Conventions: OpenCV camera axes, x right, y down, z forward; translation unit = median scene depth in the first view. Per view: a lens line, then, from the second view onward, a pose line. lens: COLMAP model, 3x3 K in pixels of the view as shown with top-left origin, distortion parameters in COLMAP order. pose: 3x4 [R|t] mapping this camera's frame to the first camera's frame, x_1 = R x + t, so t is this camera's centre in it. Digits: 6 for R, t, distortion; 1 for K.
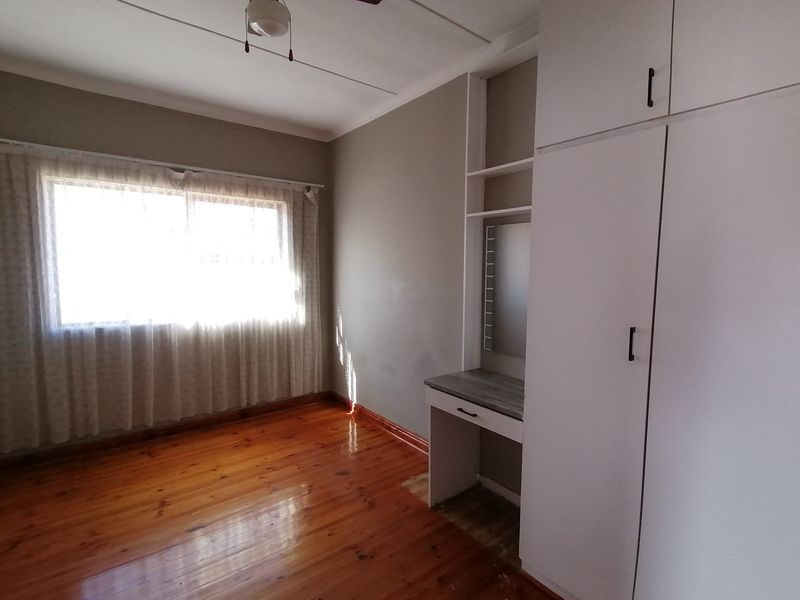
lens RADIAL K [[402.2, 0, 394.2], [0, 402.2, 300.2], [0, 0, 1]] dist [0.035914, -0.017979]
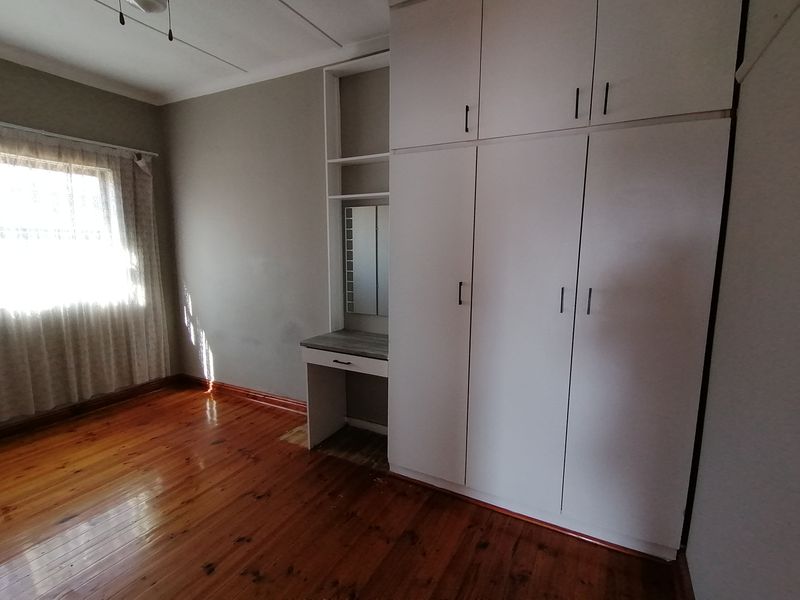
lens RADIAL K [[402.2, 0, 394.2], [0, 402.2, 300.2], [0, 0, 1]] dist [0.035914, -0.017979]
pose [[0.913456, -0.059089, 0.402624, -0.088515], [0.037043, 0.997368, 0.062332, 0.012286], [-0.405247, -0.042023, 0.913241, -0.094968]]
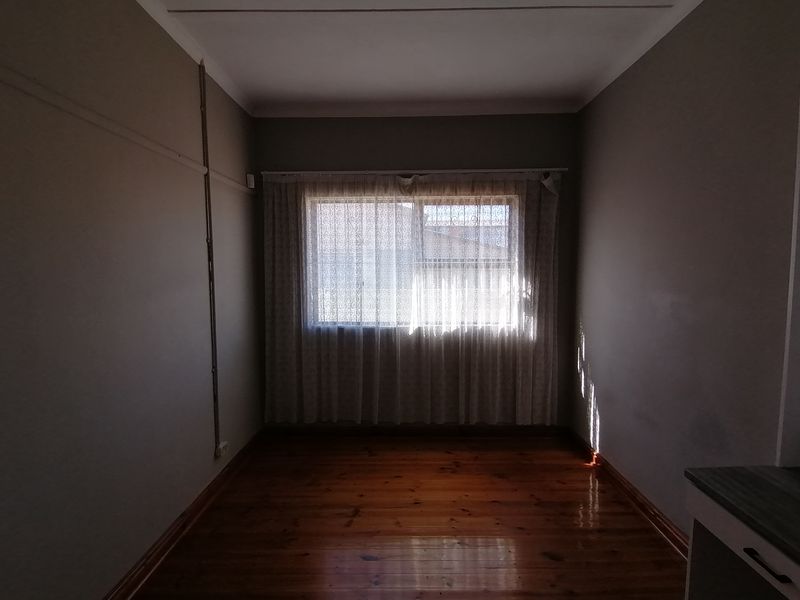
lens RADIAL K [[402.2, 0, 394.2], [0, 402.2, 300.2], [0, 0, 1]] dist [0.035914, -0.017979]
pose [[0.788576, 0.034876, -0.613948, 0.065016], [-0.040384, 0.999172, 0.004888, -0.016951], [0.613610, 0.020939, 0.789332, 0.192633]]
